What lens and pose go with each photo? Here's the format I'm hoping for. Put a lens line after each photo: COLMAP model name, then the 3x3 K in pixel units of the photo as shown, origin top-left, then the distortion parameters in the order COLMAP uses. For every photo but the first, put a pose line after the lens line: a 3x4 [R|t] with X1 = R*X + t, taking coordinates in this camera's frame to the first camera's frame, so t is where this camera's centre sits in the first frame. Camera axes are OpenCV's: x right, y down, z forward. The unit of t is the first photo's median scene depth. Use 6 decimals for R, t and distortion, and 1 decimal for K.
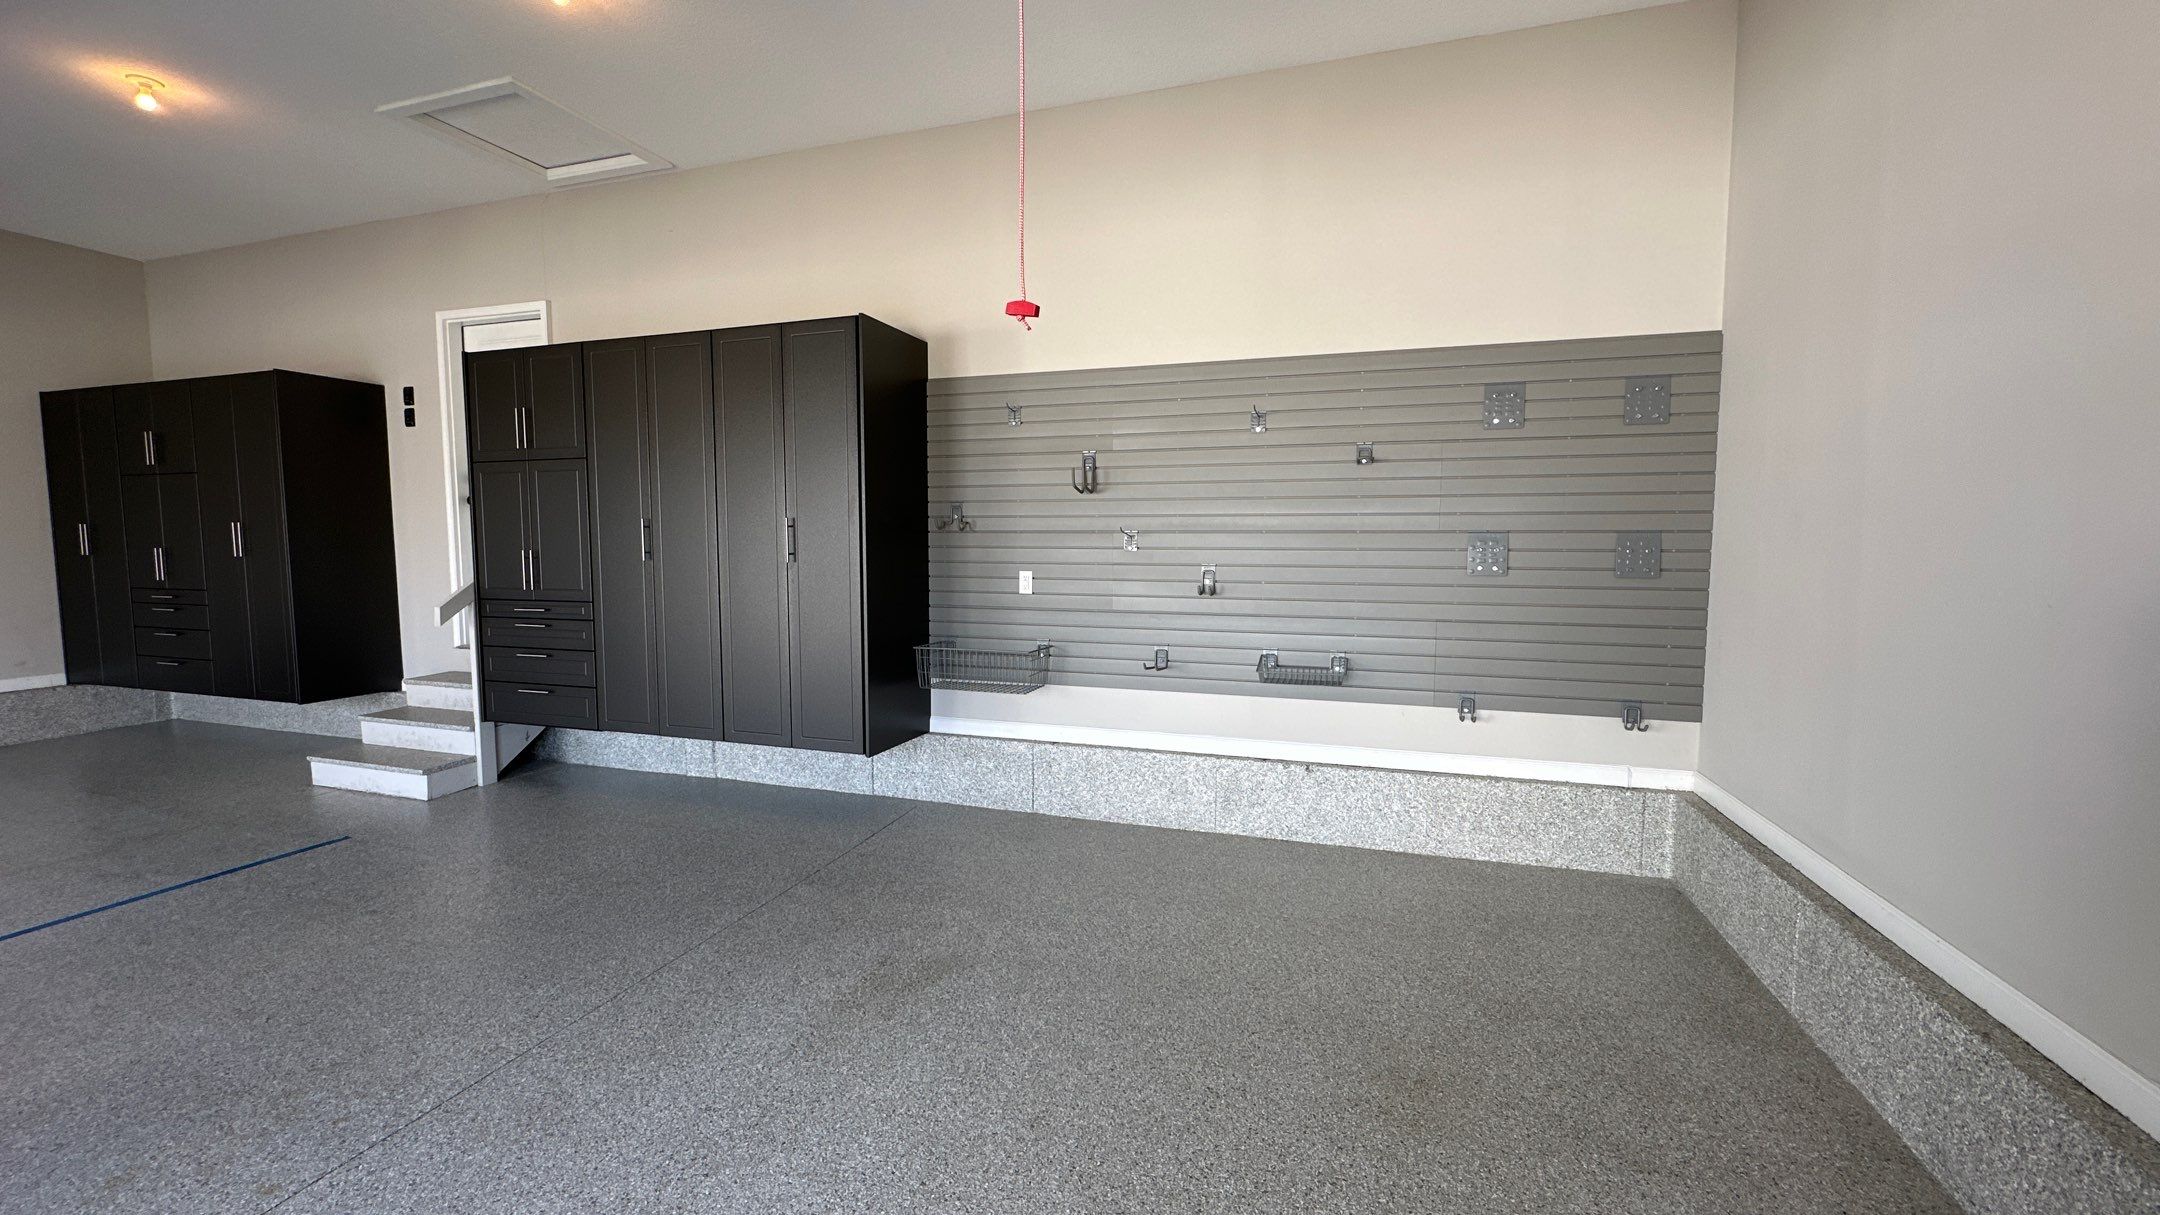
lens RADIAL K [[858.4, 0, 1085.2], [0, 858.4, 610.2], [0, 0, 1]] dist [-0.002697, 0.000526]
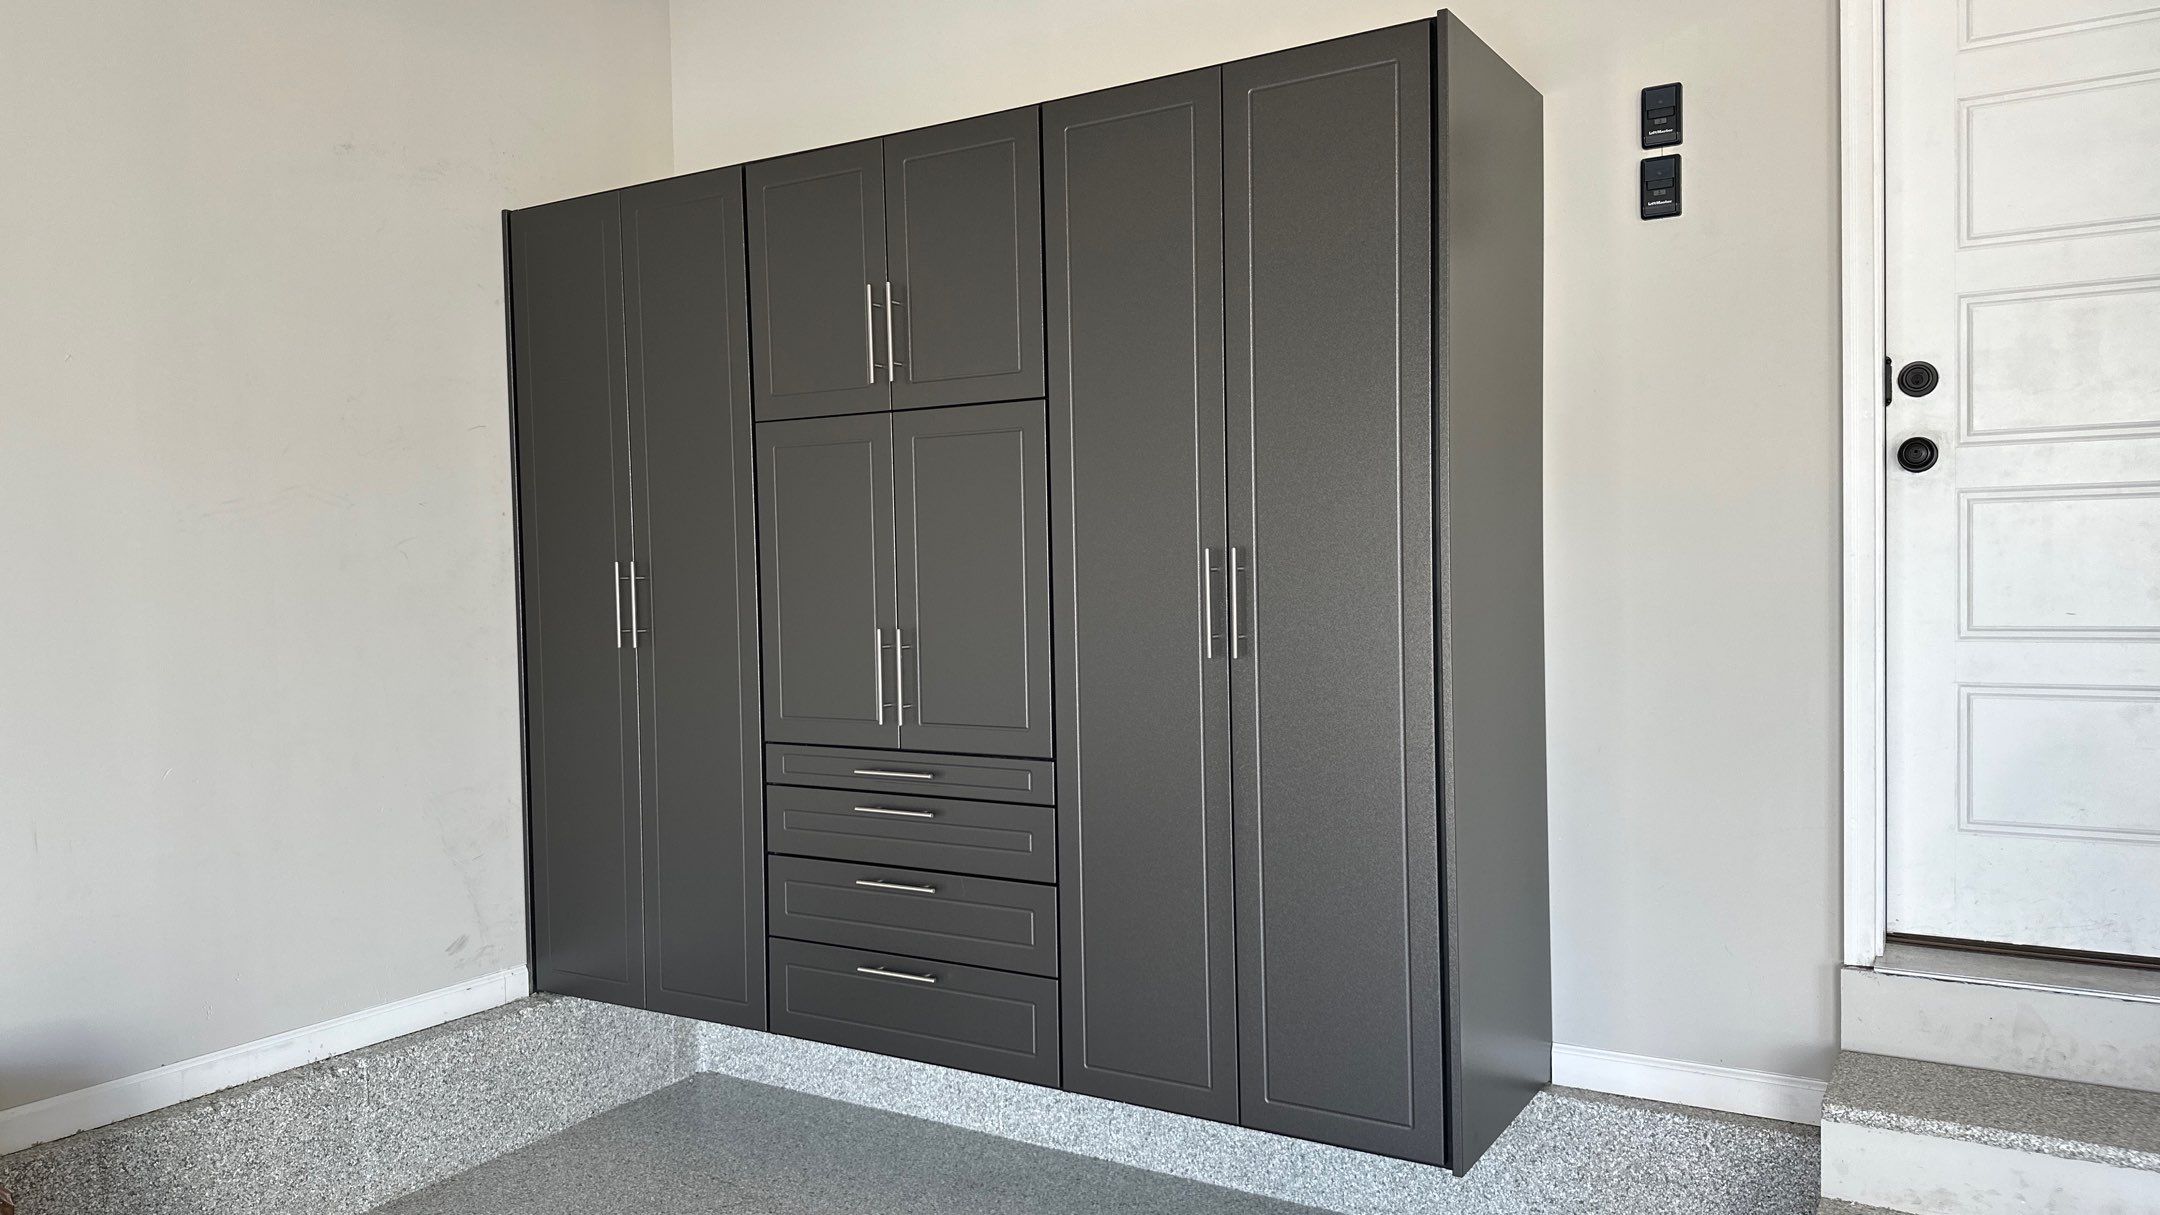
lens RADIAL K [[1513.4, 0, 1082.7], [0, 1513.4, 625.4], [0, 0, 1]] dist [0.066892, -0.083187]
pose [[0.972524, -0.009535, -0.232608, -1.138306], [-0.000264, 0.999115, -0.042059, -0.064231], [0.232804, 0.040965, 0.971661, 0.577994]]
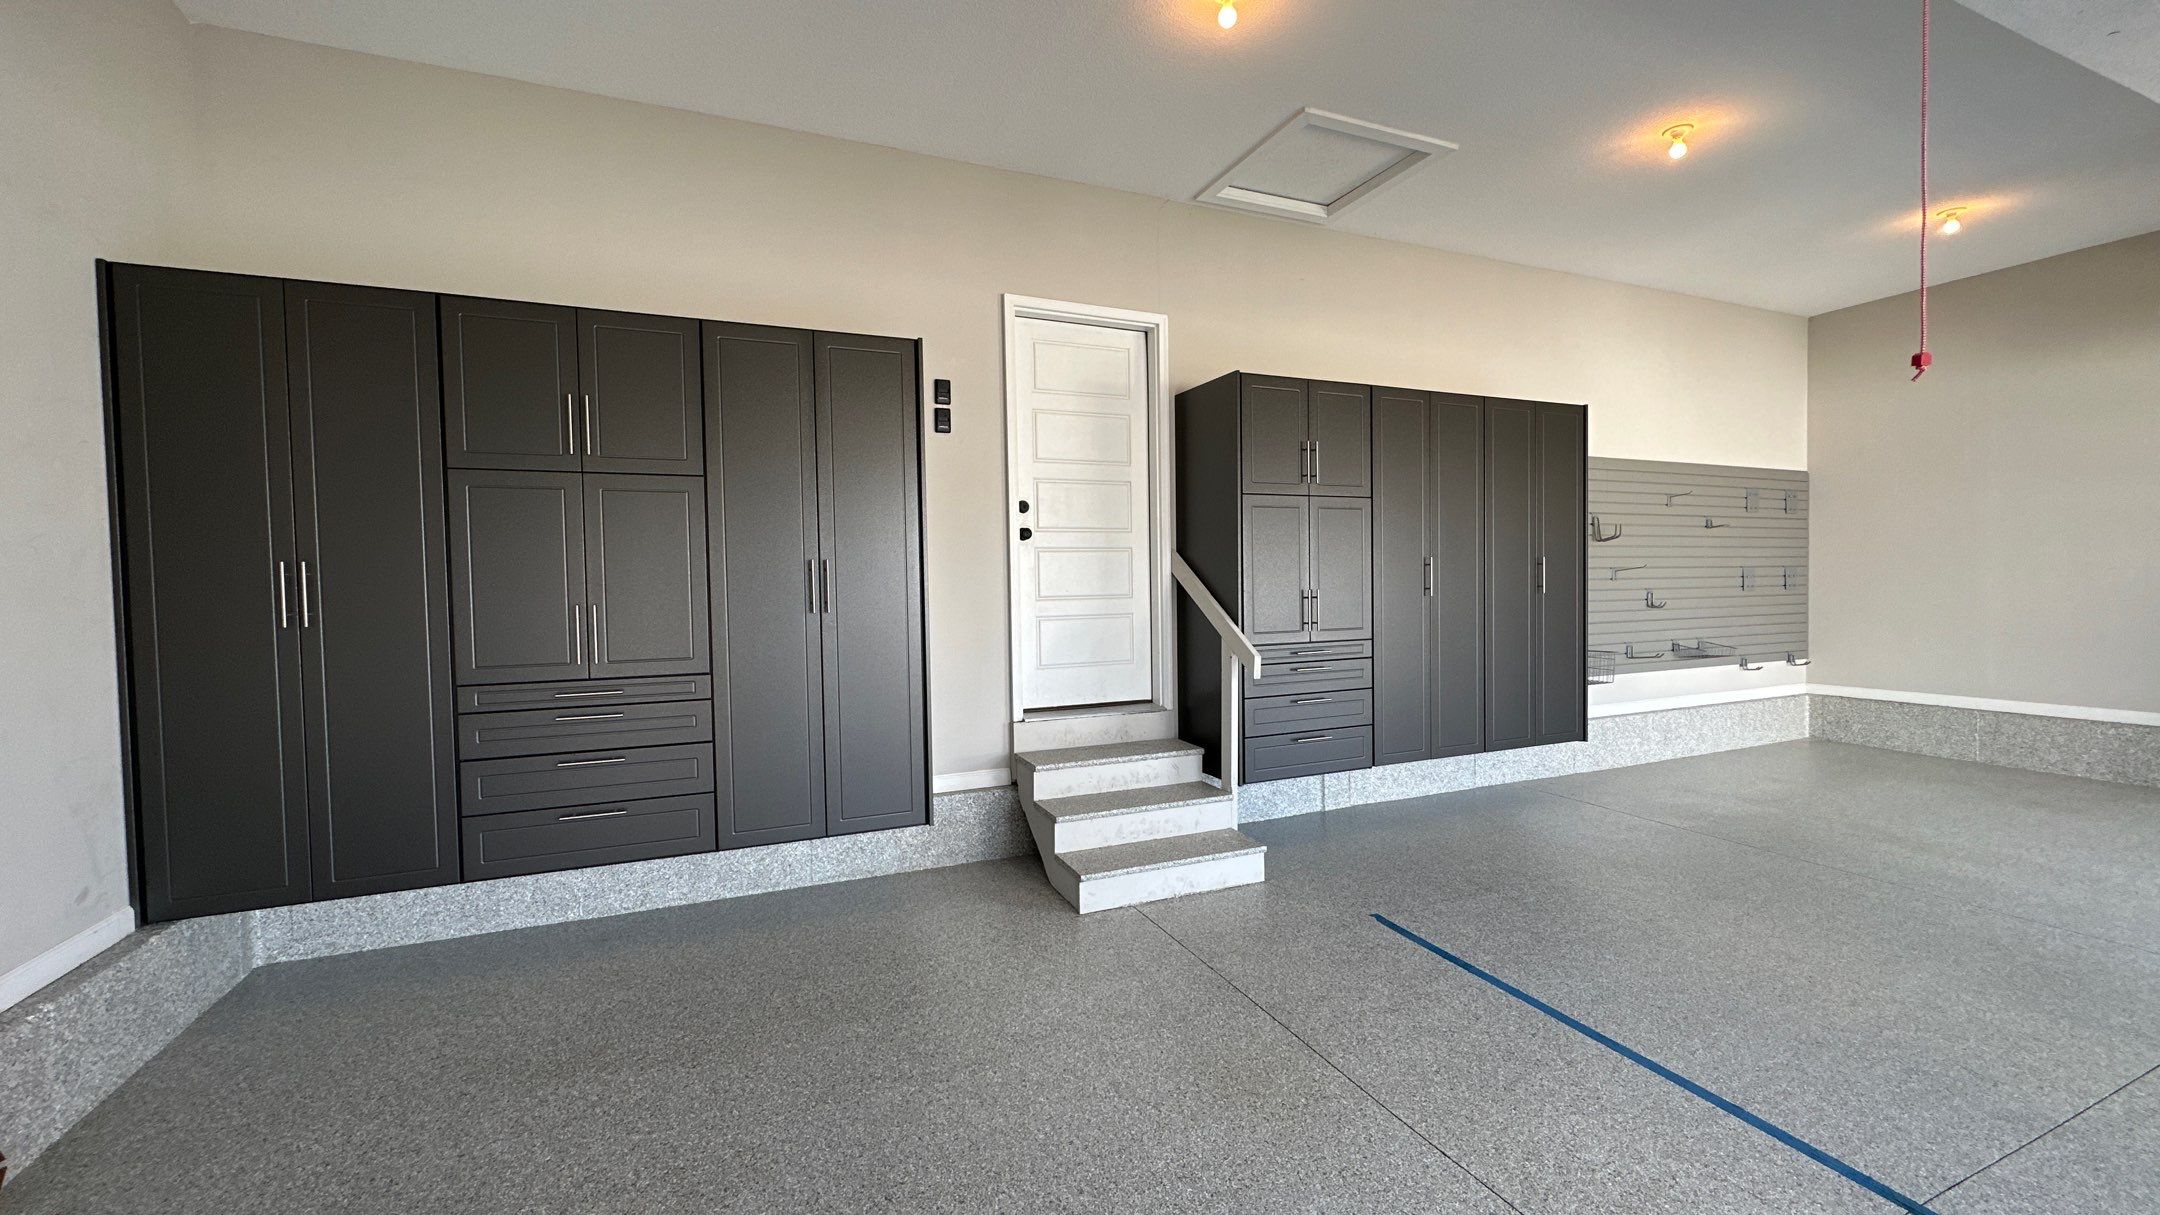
lens RADIAL K [[858.4, 0, 1084.4], [0, 858.4, 610.0], [0, 0, 1]] dist [-0.002697, 0.000526]
pose [[0.746524, -0.034742, 0.664450, -1.580111], [0.069559, 0.997239, -0.026009, -0.043071], [-0.661712, 0.065635, 0.746880, 0.493556]]
